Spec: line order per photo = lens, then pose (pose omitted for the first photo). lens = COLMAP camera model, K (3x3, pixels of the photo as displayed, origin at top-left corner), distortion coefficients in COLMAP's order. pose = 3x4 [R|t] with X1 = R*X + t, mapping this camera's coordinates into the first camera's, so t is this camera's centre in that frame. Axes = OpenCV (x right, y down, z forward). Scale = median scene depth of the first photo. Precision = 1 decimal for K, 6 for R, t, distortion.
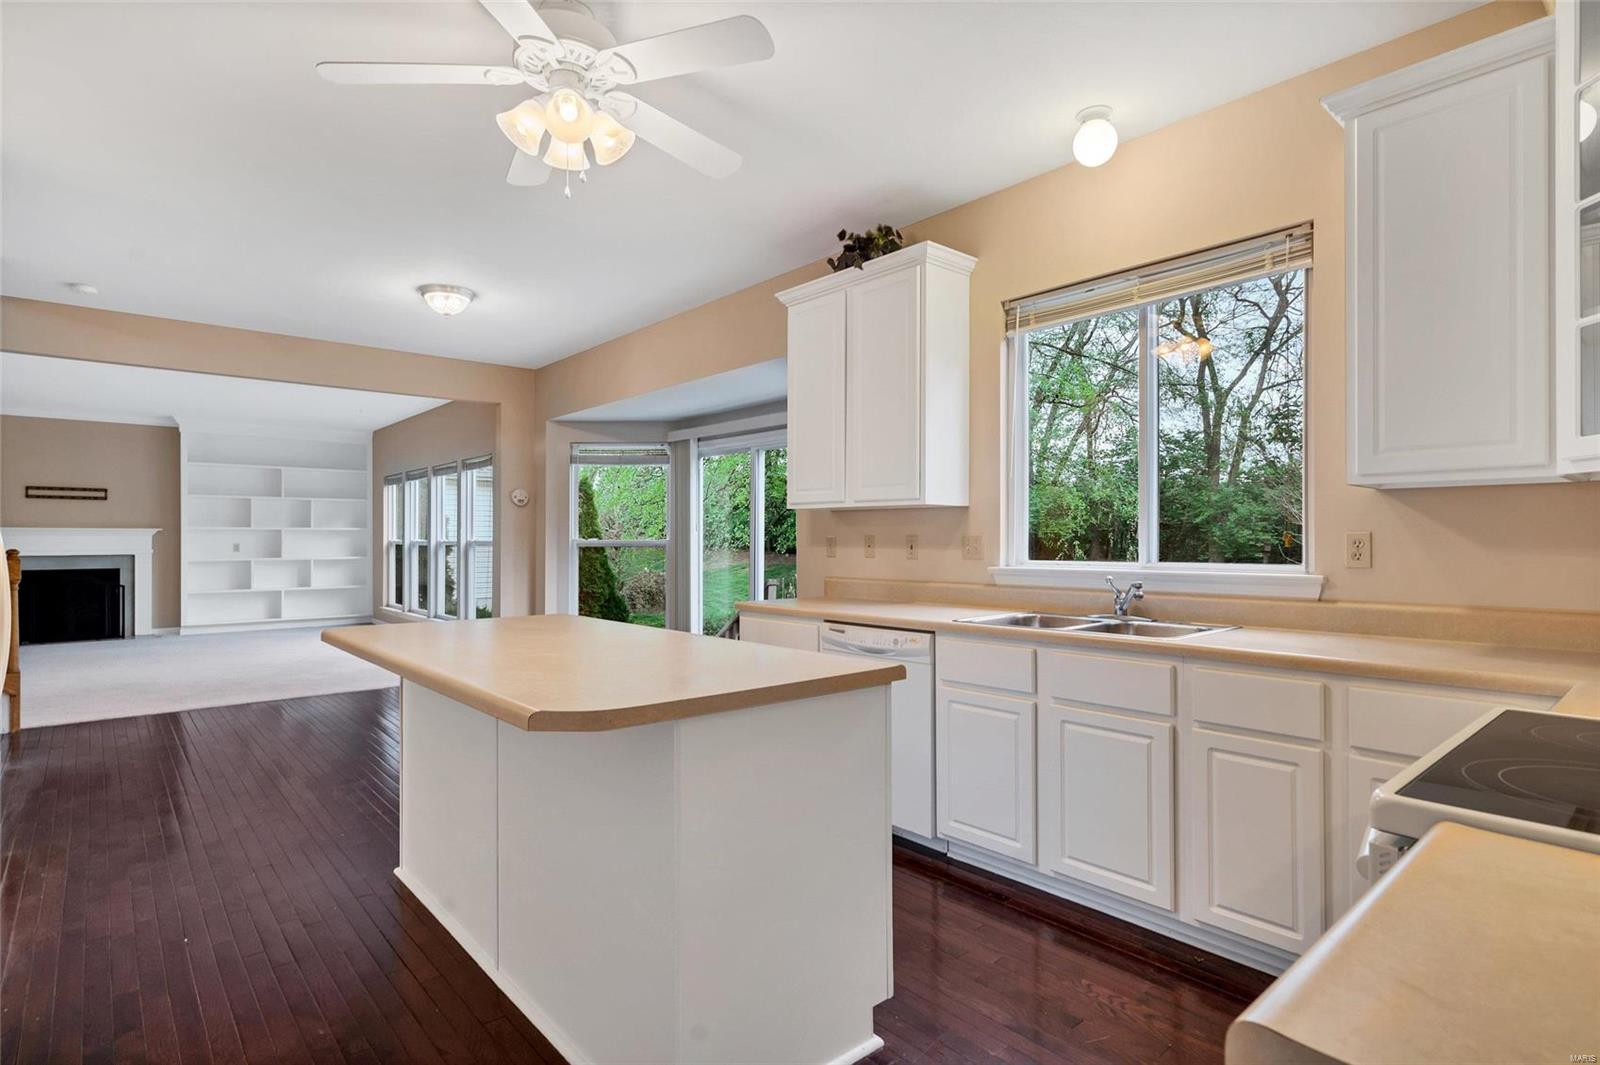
lens RADIAL K [[799.5, 0, 800.0], [0, 799.5, 532.5], [0, 0, 1]] dist [0.001251, 0.000074]
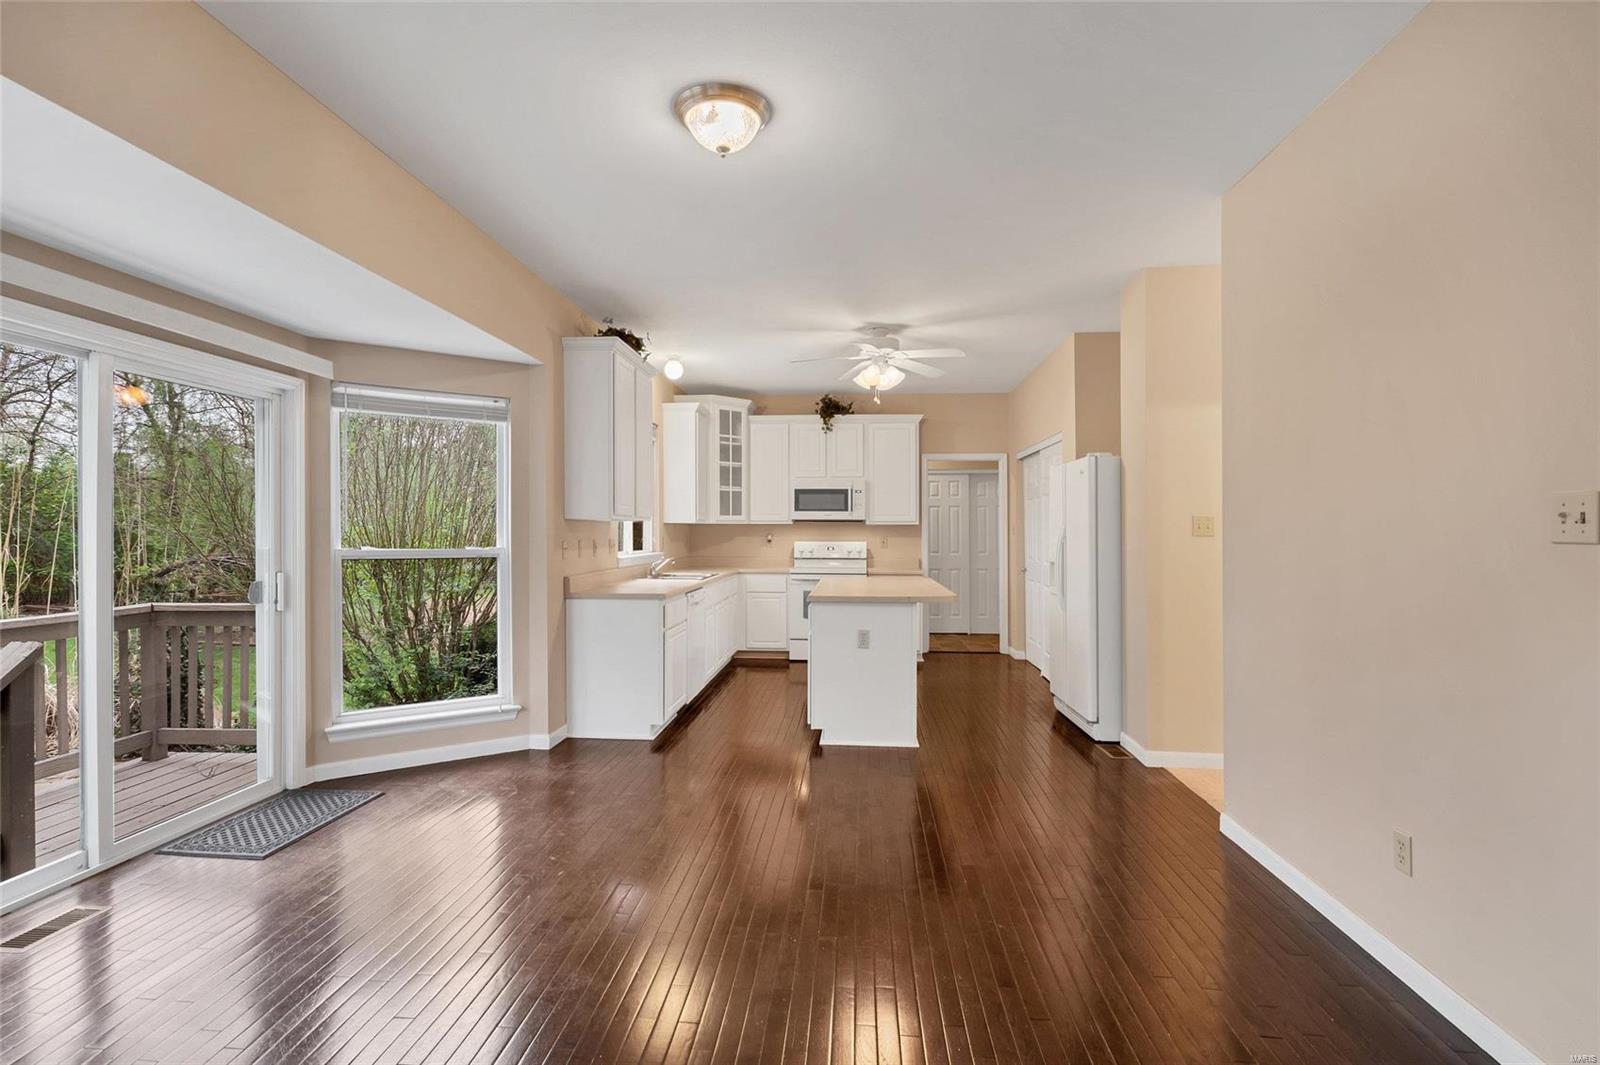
lens RADIAL K [[773.9, 0, 802.4], [0, 773.9, 529.5], [0, 0, 1]] dist [0.000553, 0.000806]
pose [[-0.702591, 0.001366, 0.711592, -1.314216], [-0.005933, 0.999952, -0.007777, -0.007060], [-0.711569, -0.009686, -0.702550, 2.039188]]
